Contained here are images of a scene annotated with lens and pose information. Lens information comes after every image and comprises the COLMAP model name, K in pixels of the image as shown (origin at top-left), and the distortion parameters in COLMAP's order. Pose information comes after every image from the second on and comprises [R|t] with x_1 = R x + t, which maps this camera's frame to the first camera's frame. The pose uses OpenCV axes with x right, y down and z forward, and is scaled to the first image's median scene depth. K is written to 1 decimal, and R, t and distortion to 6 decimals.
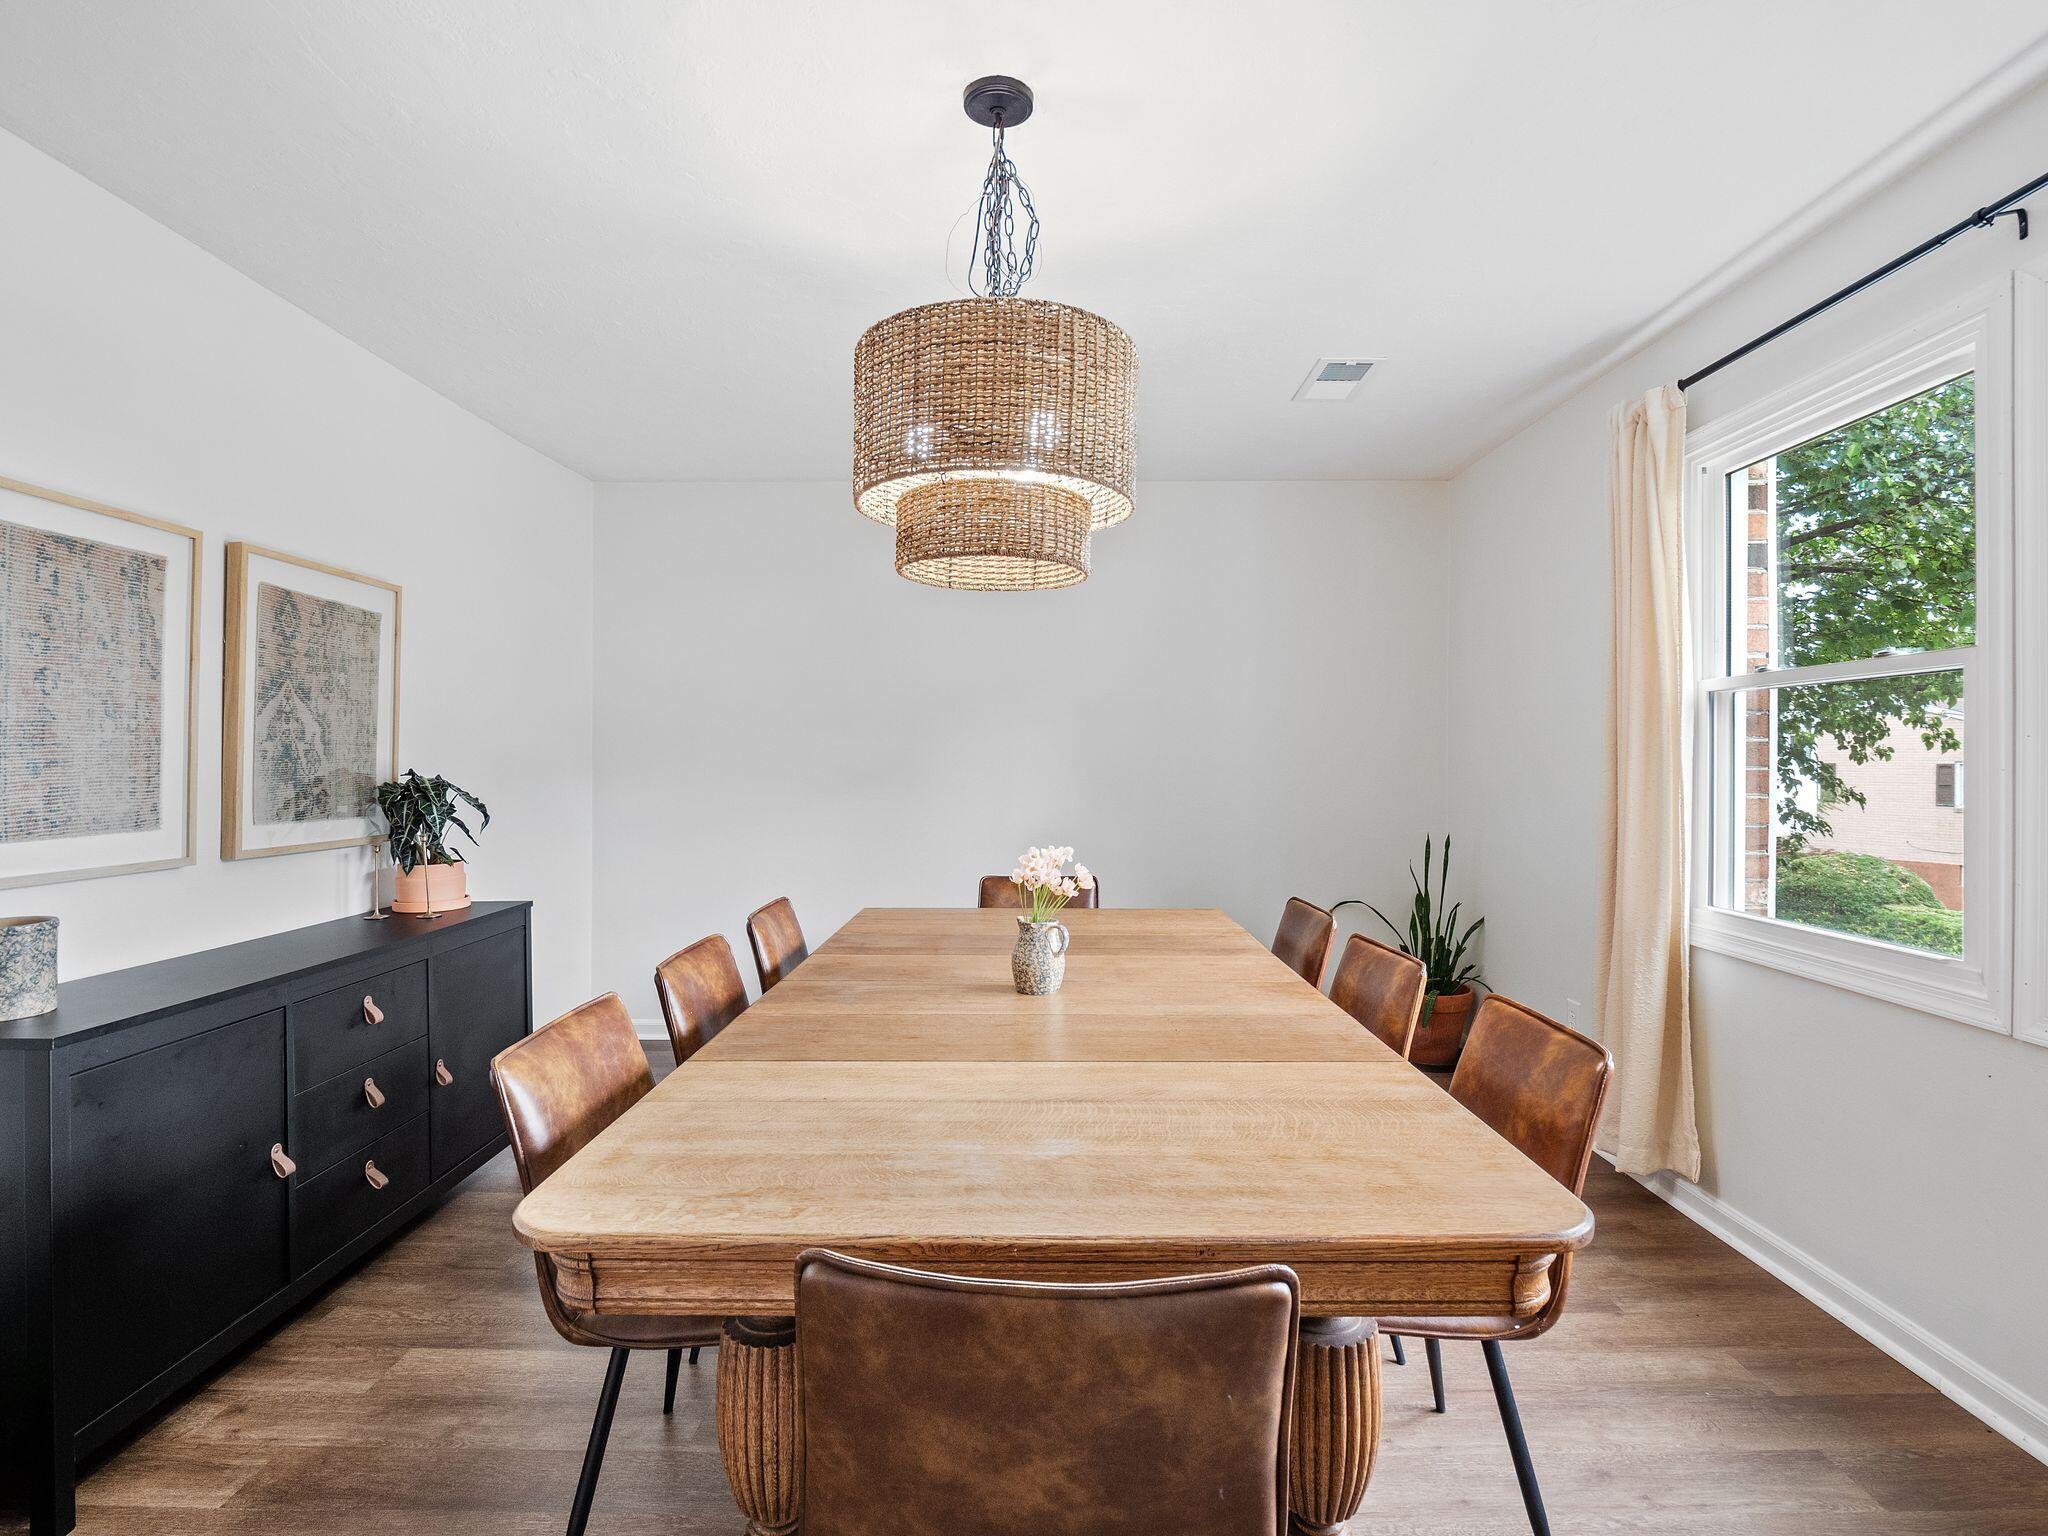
lens RADIAL K [[995.9, 0, 1023.5], [0, 995.9, 757.3], [0, 0, 1]] dist [-0.009640, -0.003346]
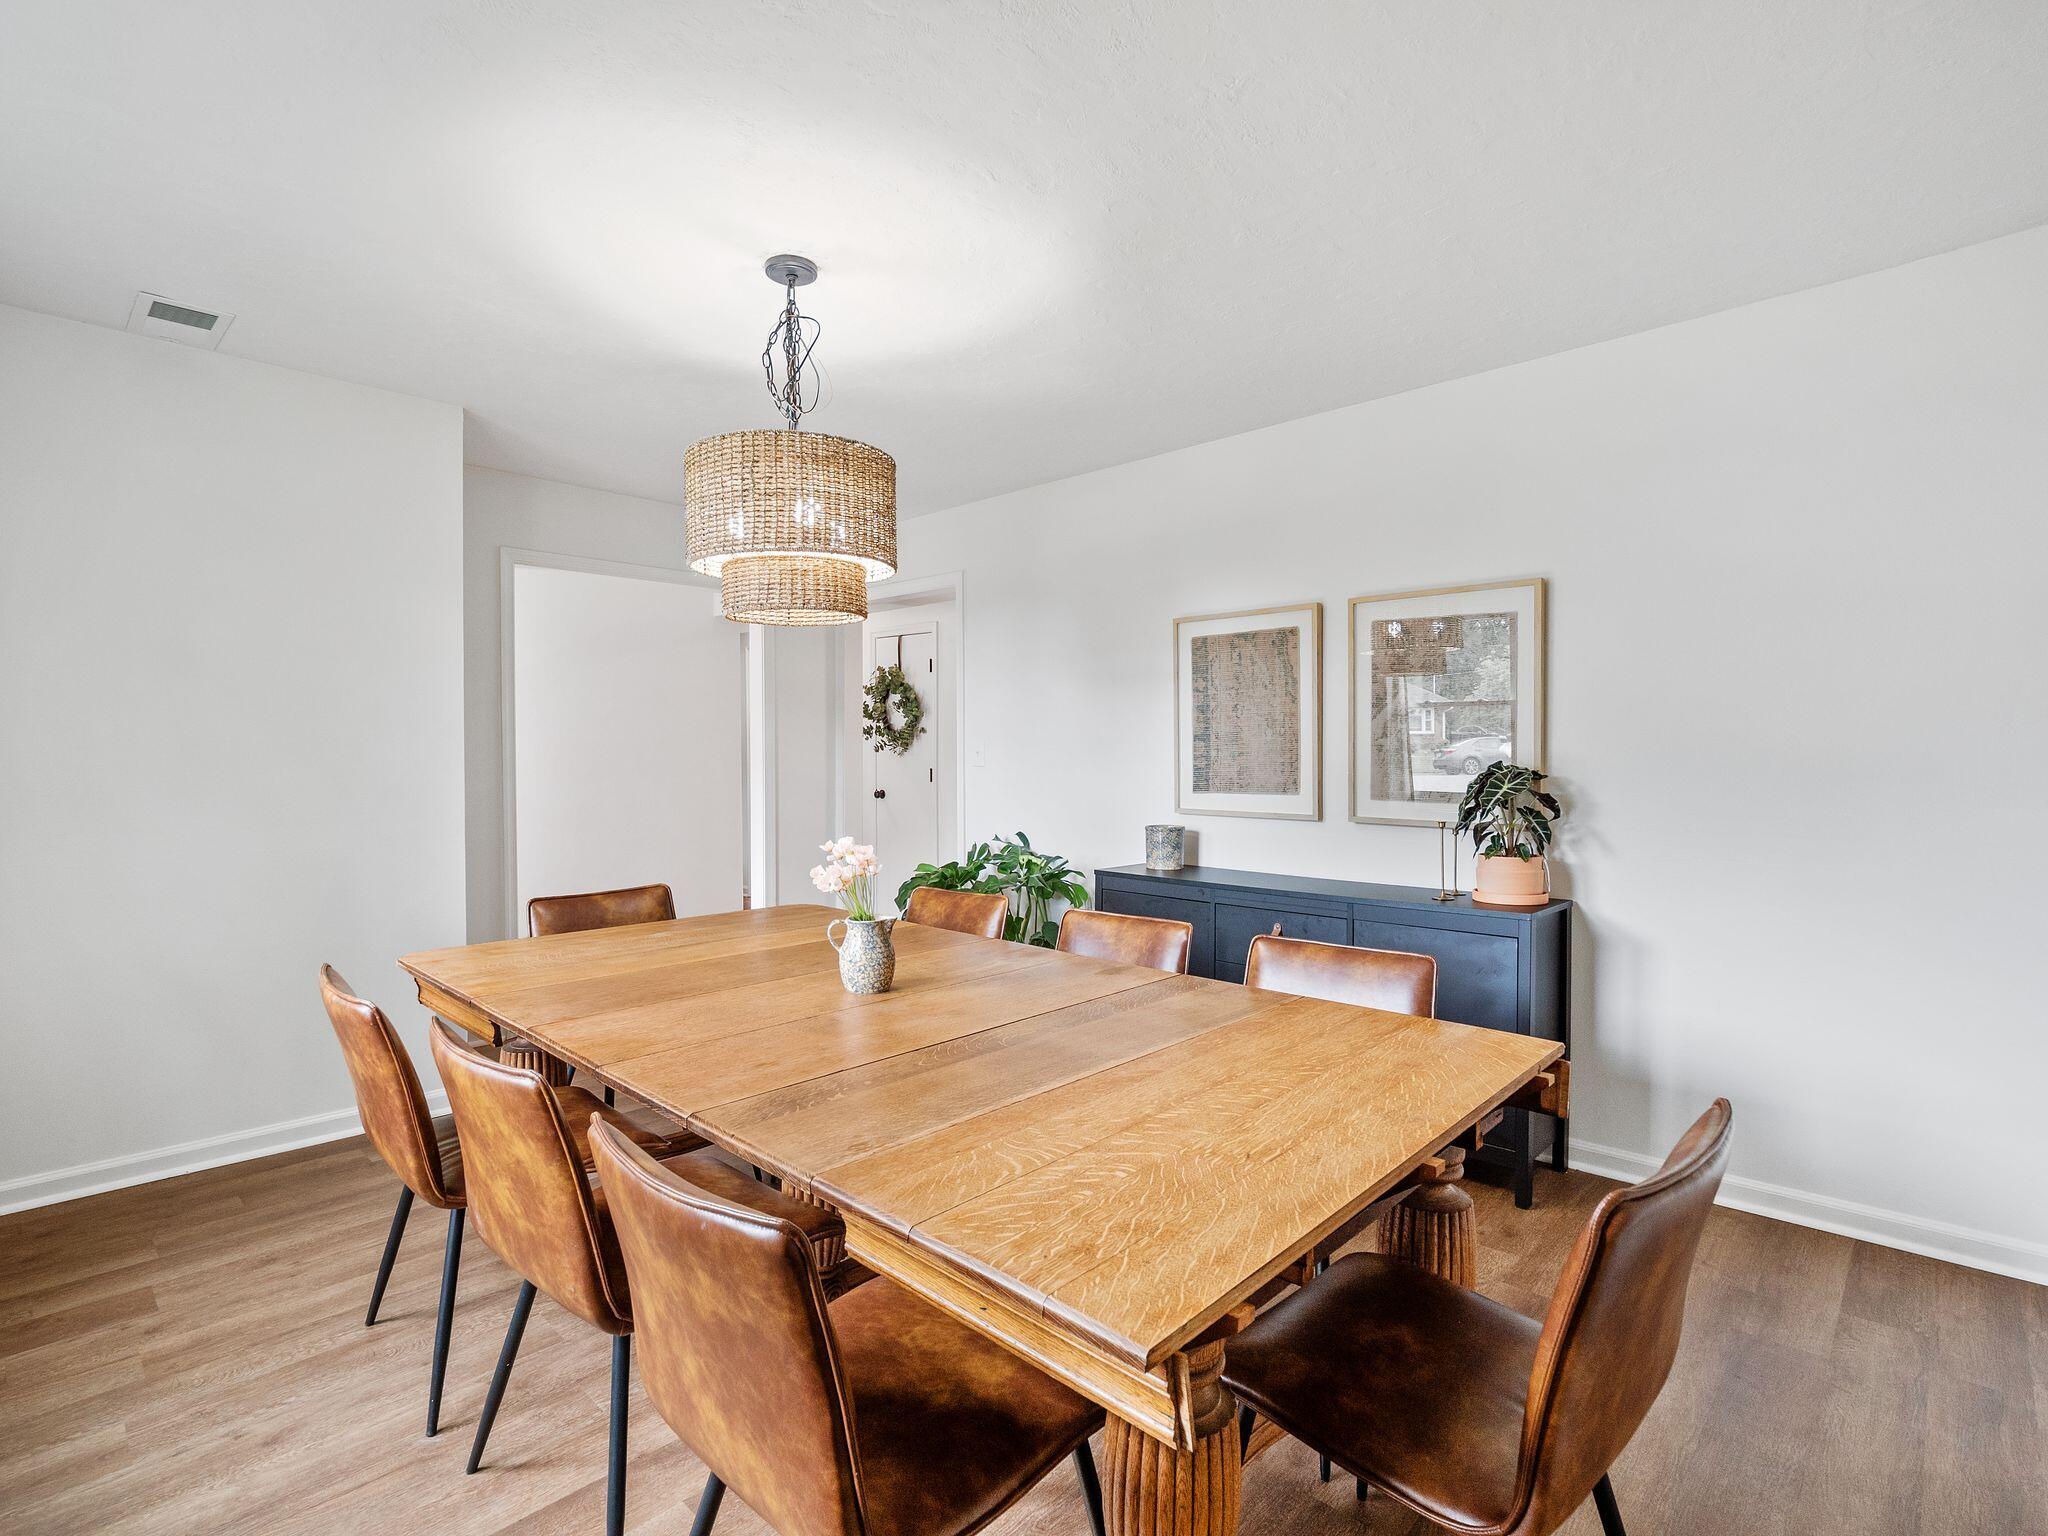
lens RADIAL K [[995.9, 0, 1023.1], [0, 995.9, 767.4], [0, 0, 1]] dist [-0.009640, -0.003346]
pose [[-0.687250, 0.011645, -0.726328, 0.650449], [0.001772, 0.999895, 0.014355, 0.003722], [0.726419, 0.008578, -0.687199, 1.866703]]
